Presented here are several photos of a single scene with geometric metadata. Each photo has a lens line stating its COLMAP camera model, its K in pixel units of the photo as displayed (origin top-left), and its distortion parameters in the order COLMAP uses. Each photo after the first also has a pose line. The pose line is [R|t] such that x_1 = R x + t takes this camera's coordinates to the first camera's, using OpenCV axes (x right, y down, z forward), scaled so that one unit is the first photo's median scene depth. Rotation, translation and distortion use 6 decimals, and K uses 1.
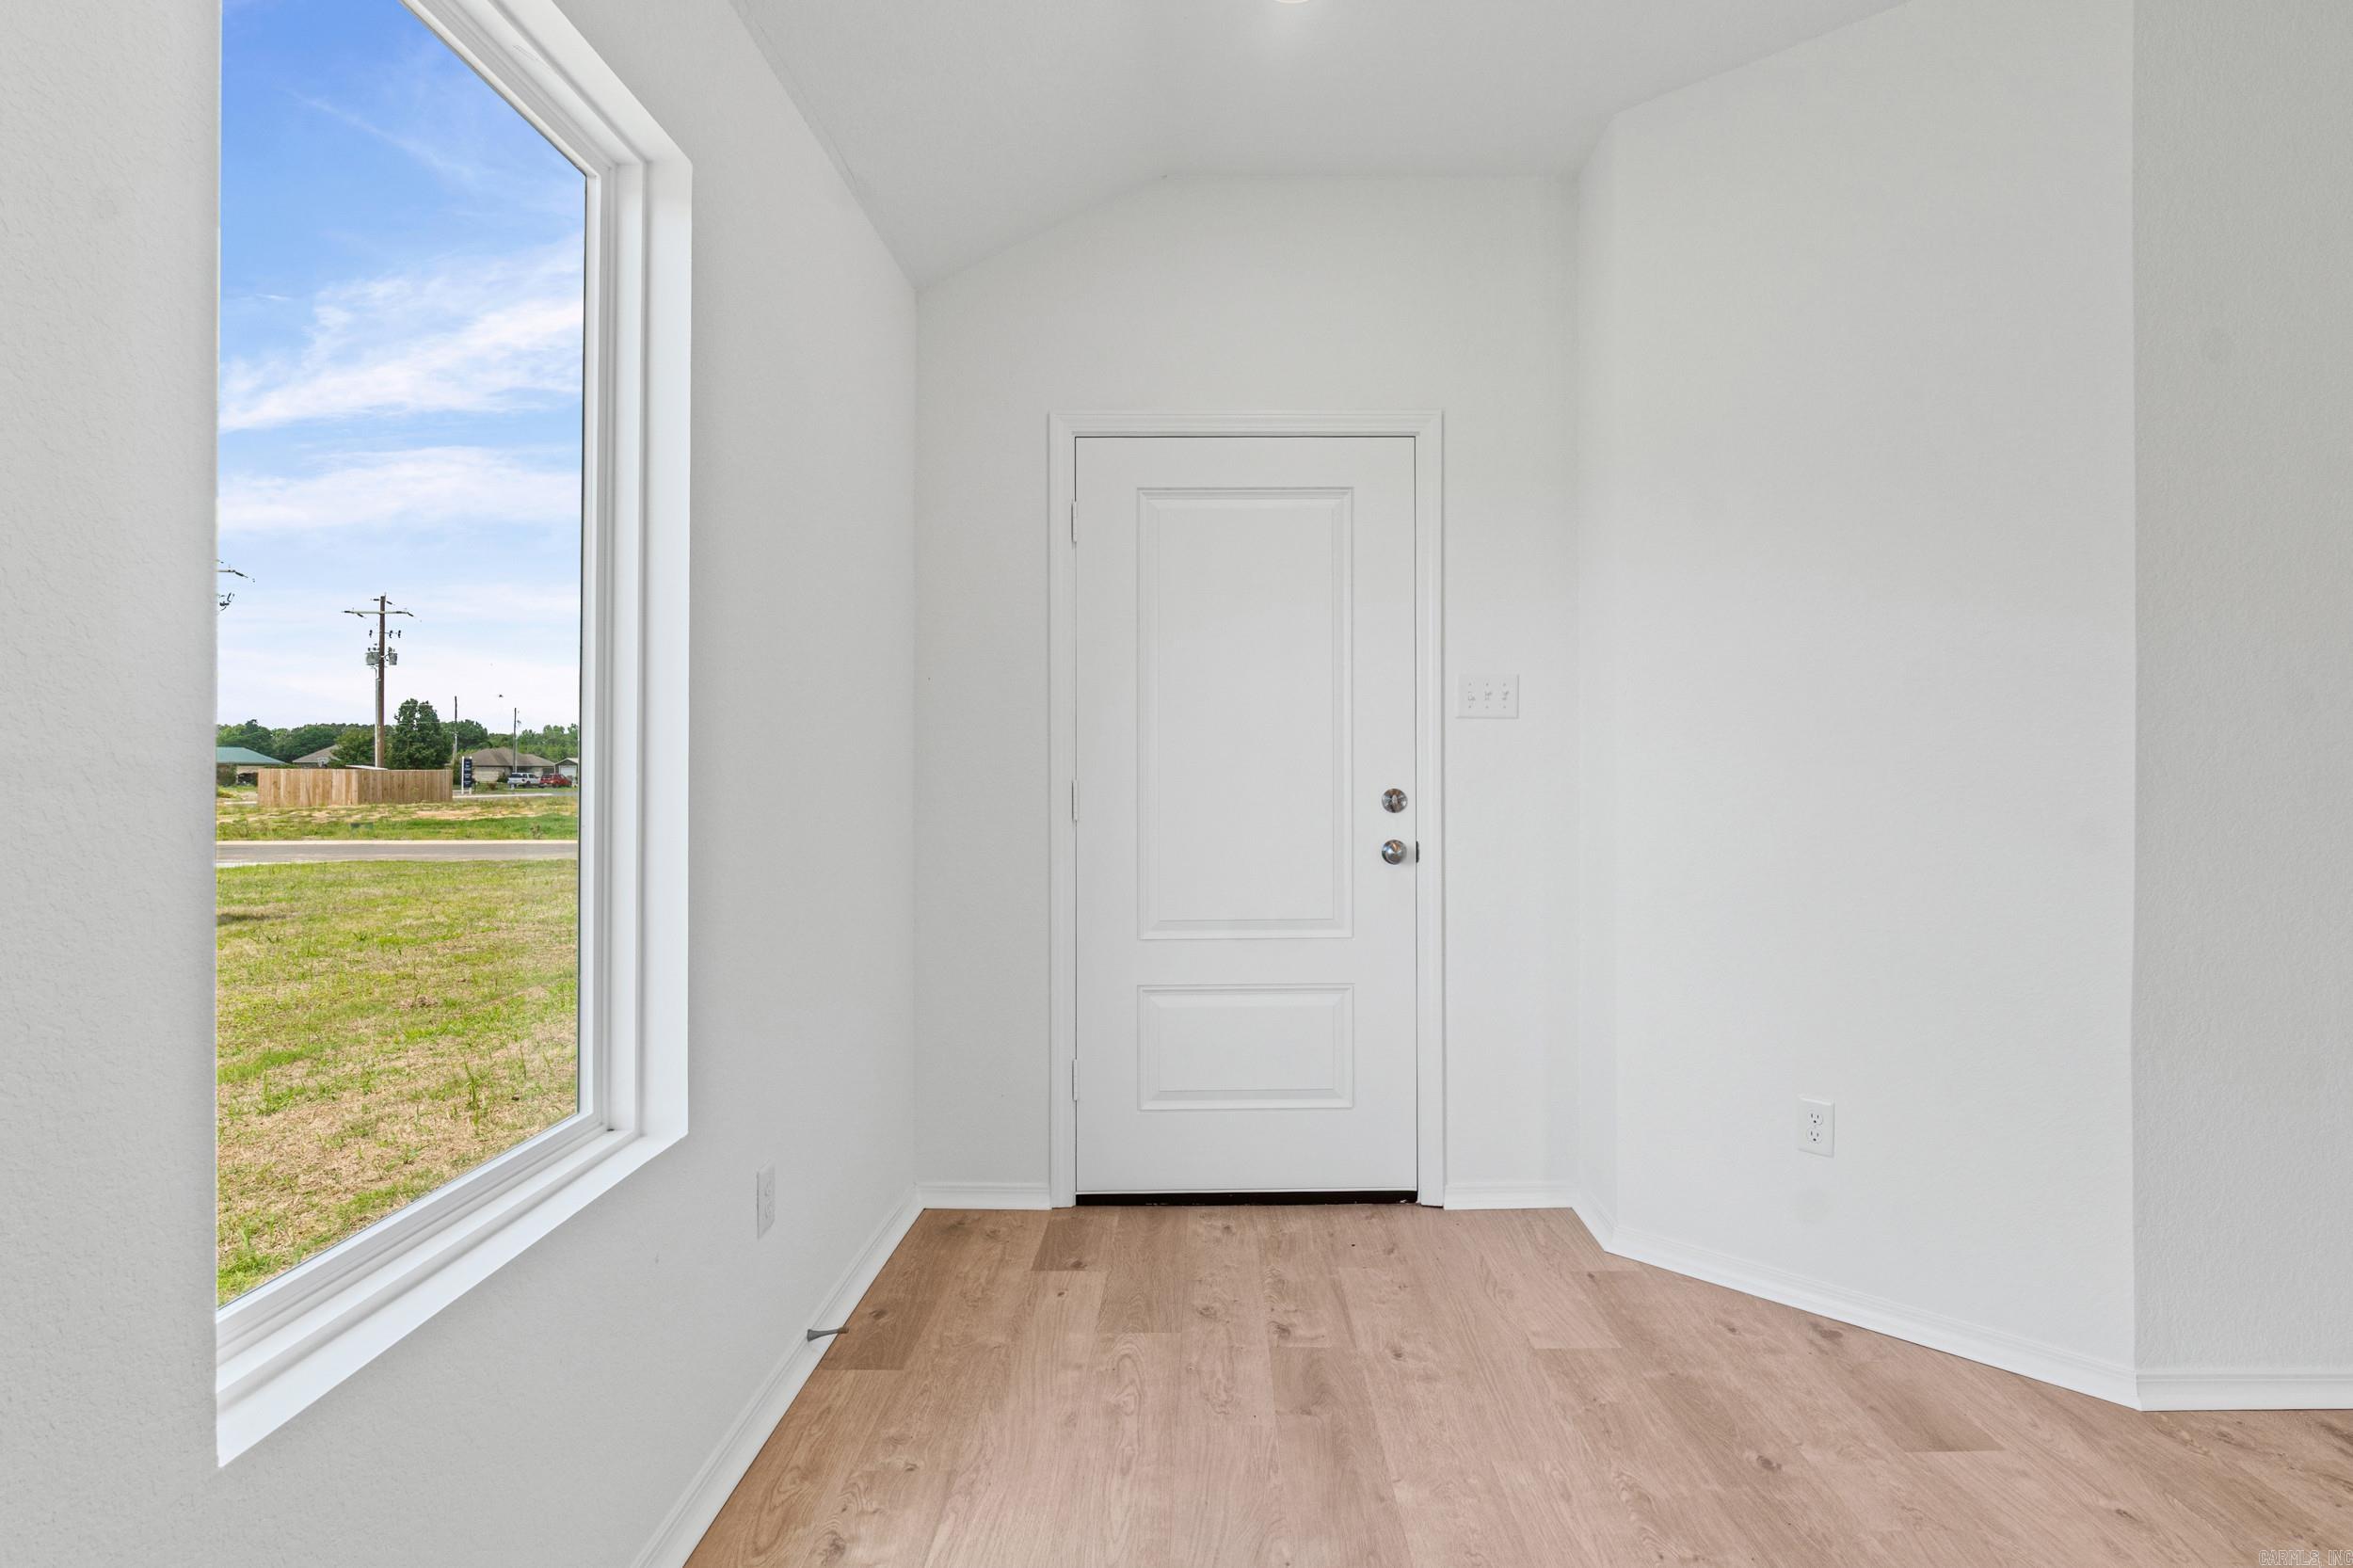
lens RADIAL K [[1235.0, 0, 1236.0], [0, 1235.0, 757.4], [0, 0, 1]] dist [-0.001250, 0.000174]
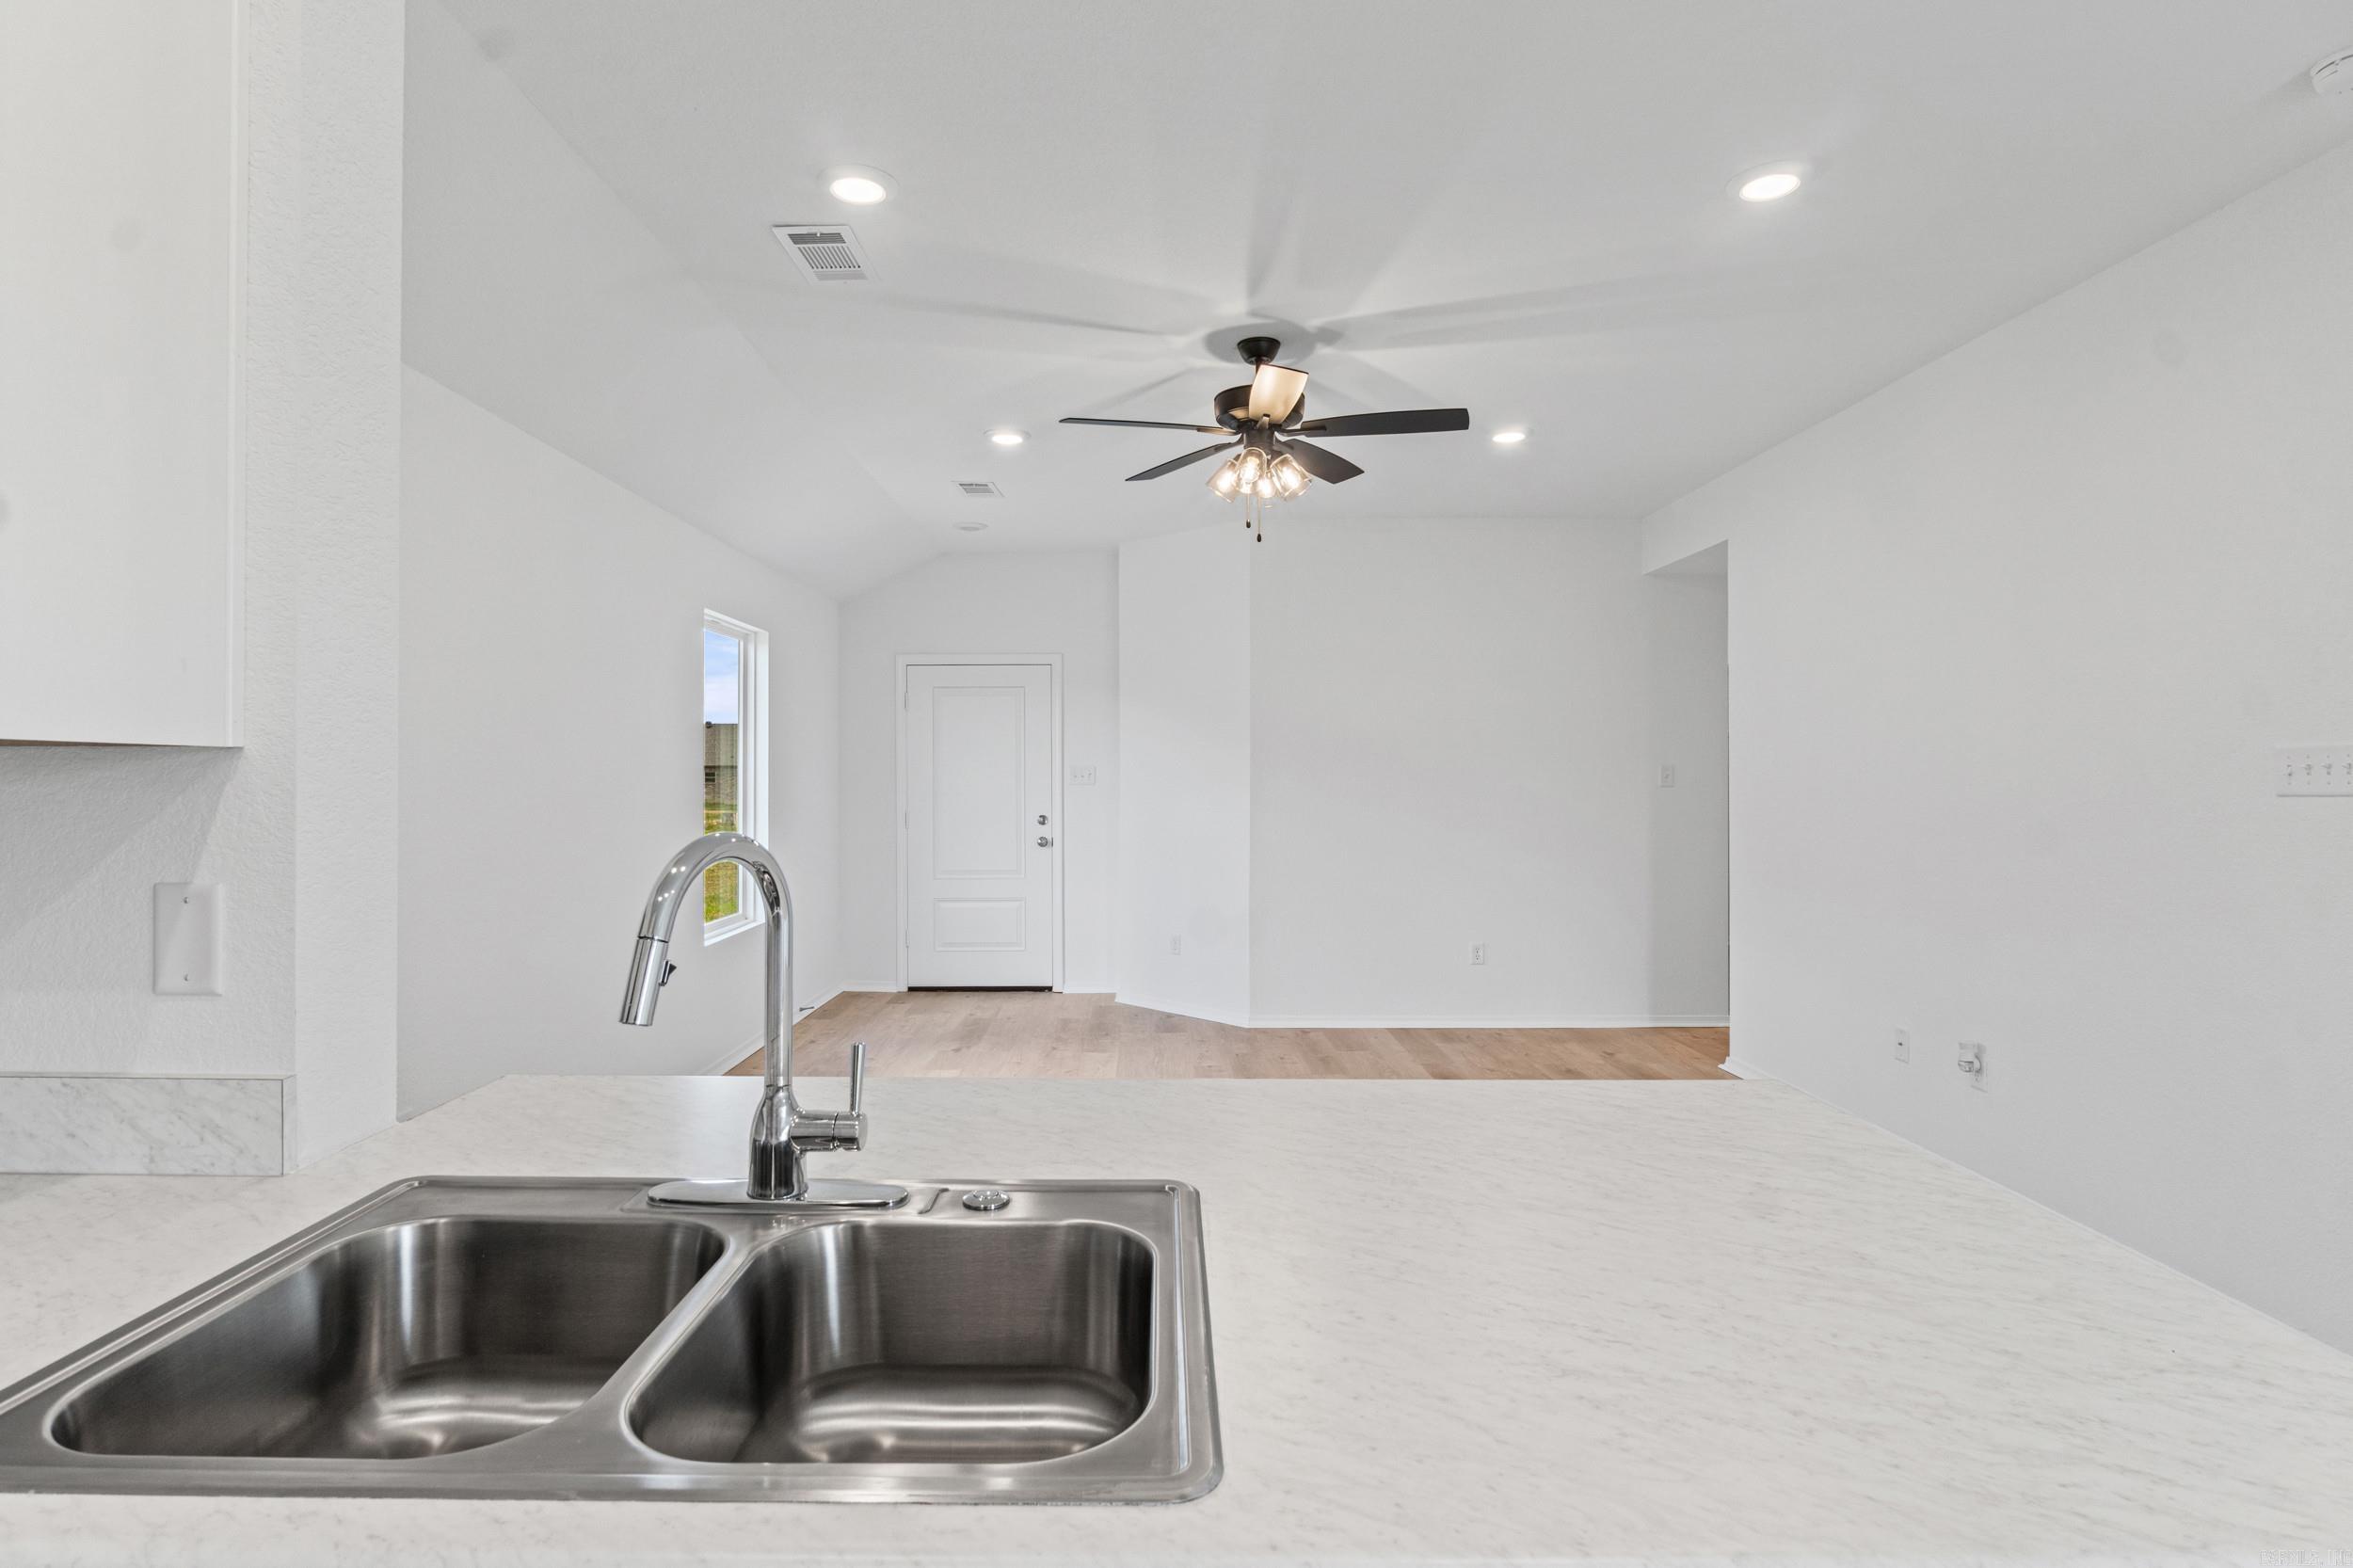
lens RADIAL K [[1198.2, 0, 1145.9], [0, 1198.2, 783.1], [0, 0, 1]] dist [0.000911, 0.000512]
pose [[0.999833, 0.001127, -0.018236, 0.470391], [-0.000877, 0.999906, 0.013679, -0.085219], [0.018250, -0.013661, 0.999740, -1.633838]]
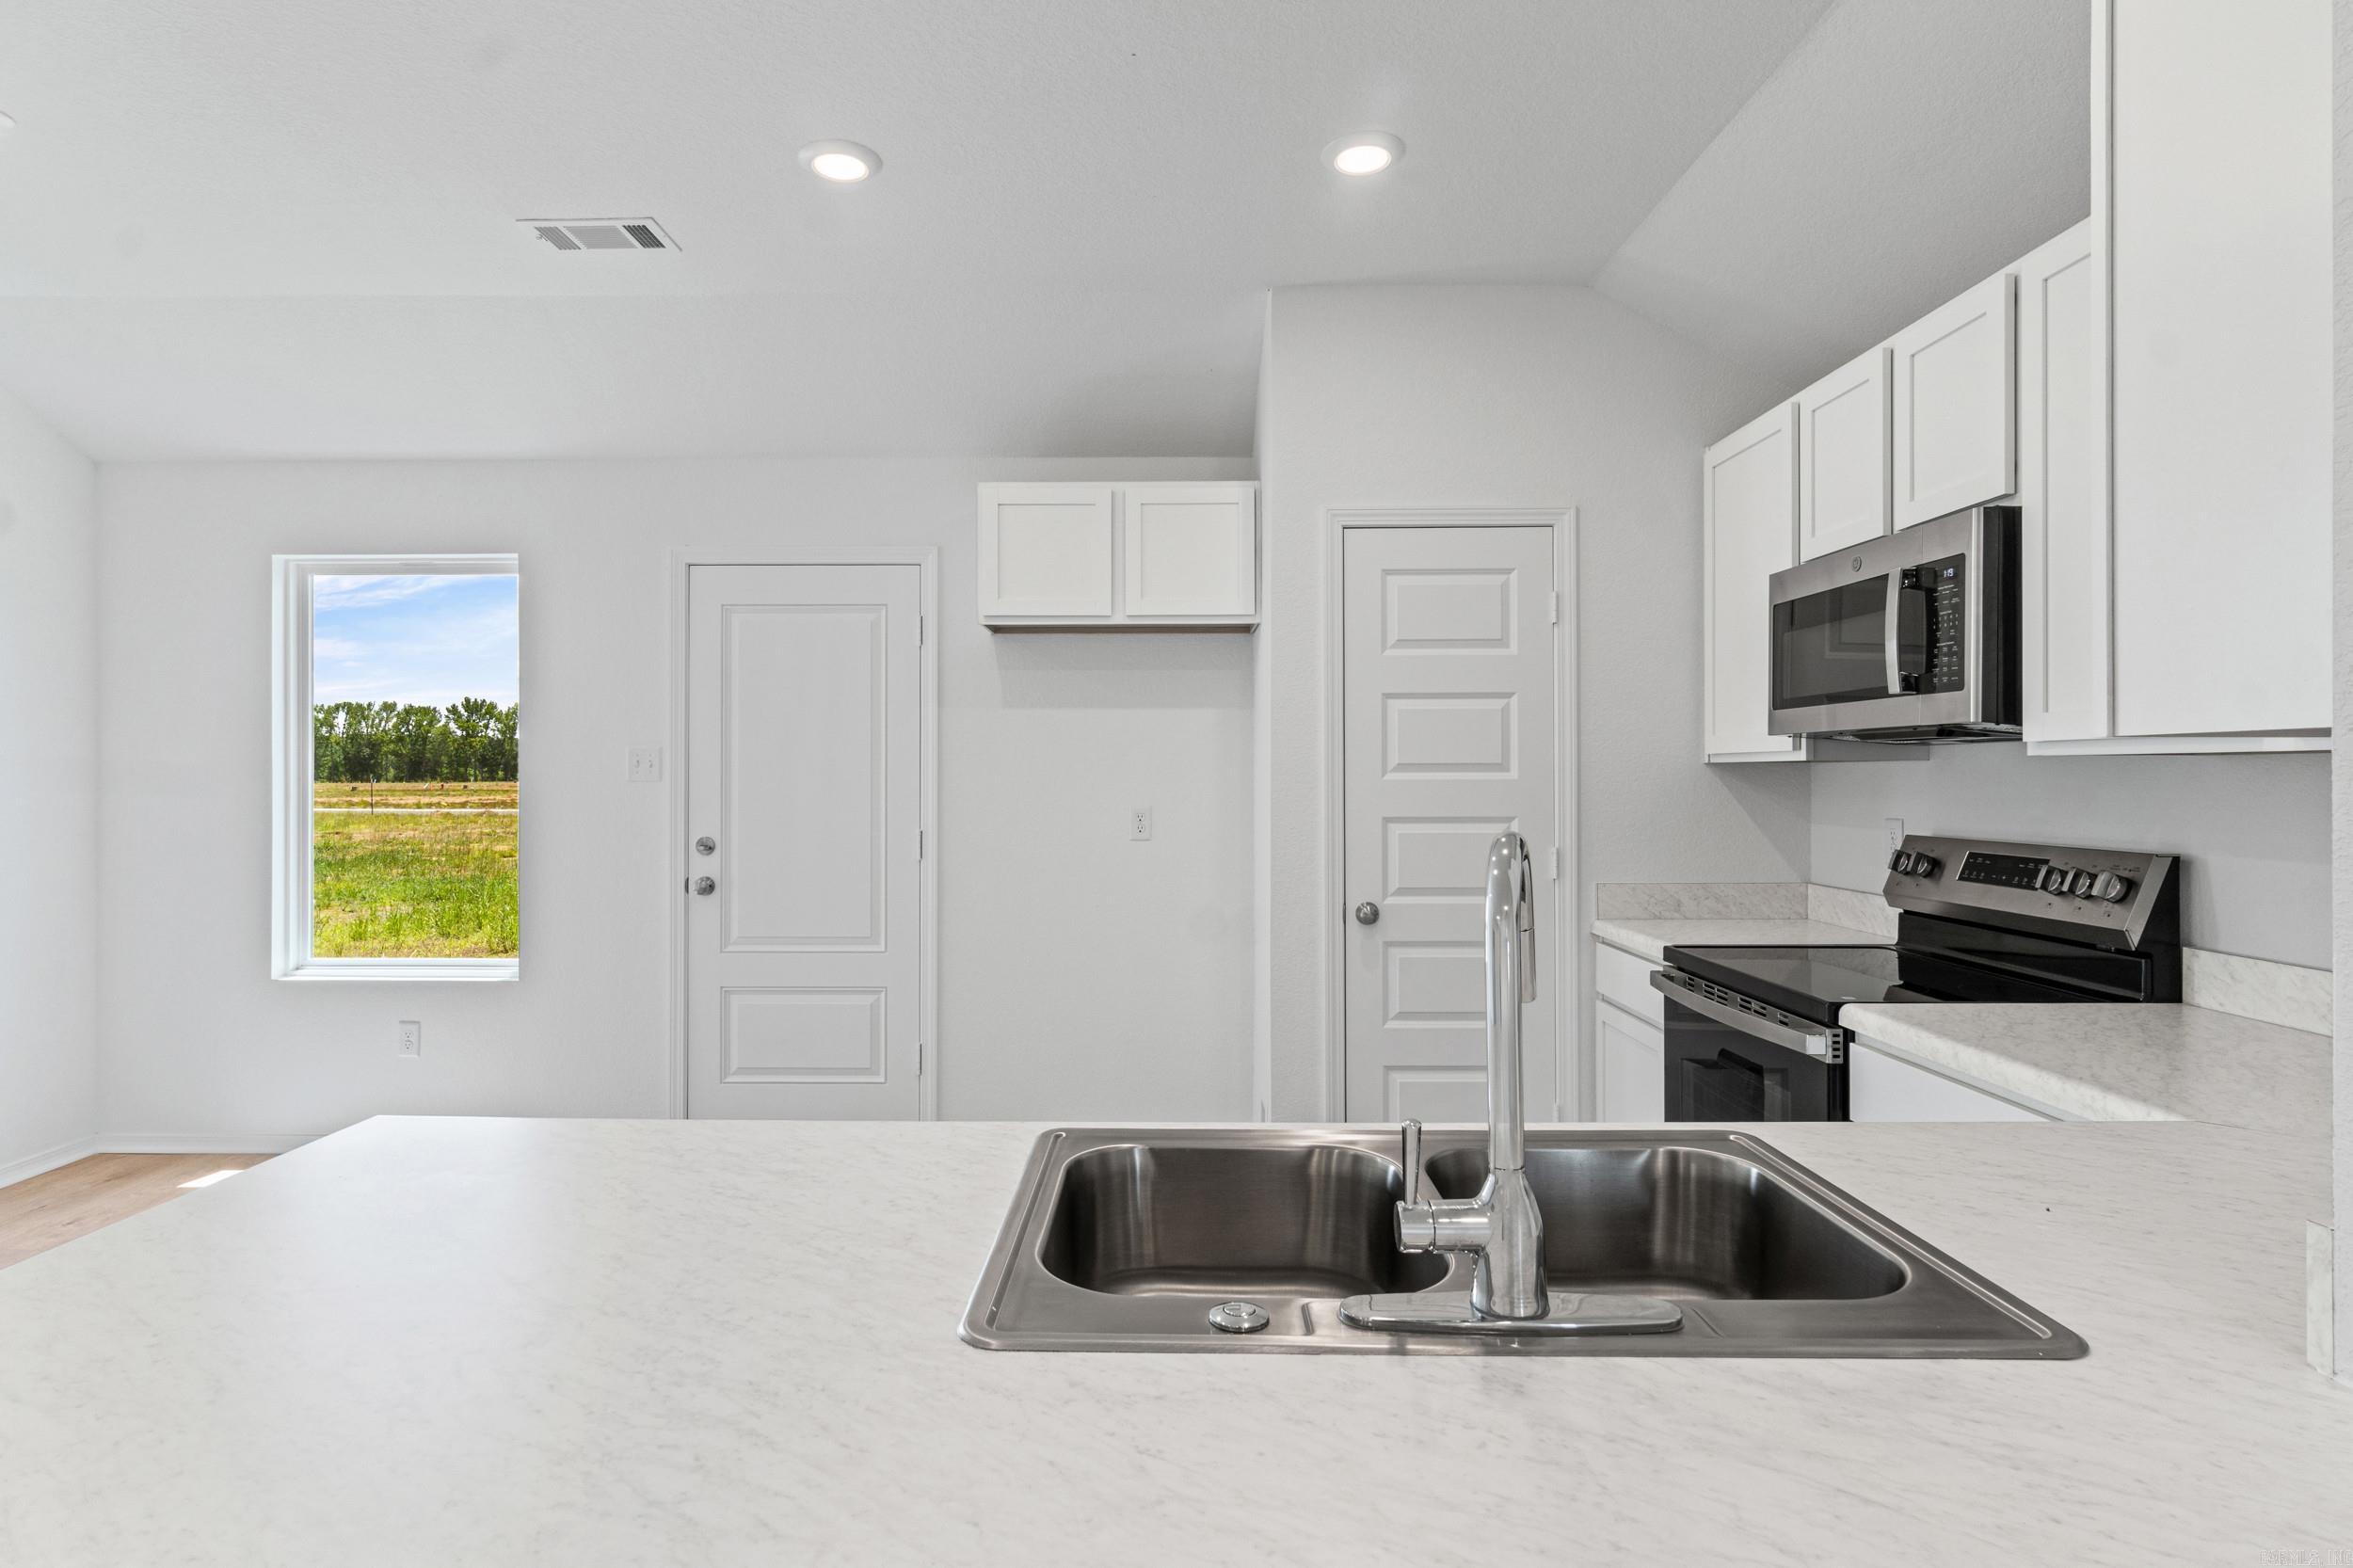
lens RADIAL K [[1206.8, 0, 1148.6], [0, 1206.8, 778.7], [0, 0, 1]] dist [-0.008427, 0.001114]
pose [[-0.999481, 0.000247, 0.032212, 0.415720], [-0.000092, 0.999945, -0.010514, -0.074467], [-0.032213, -0.010512, -0.999426, -0.816235]]
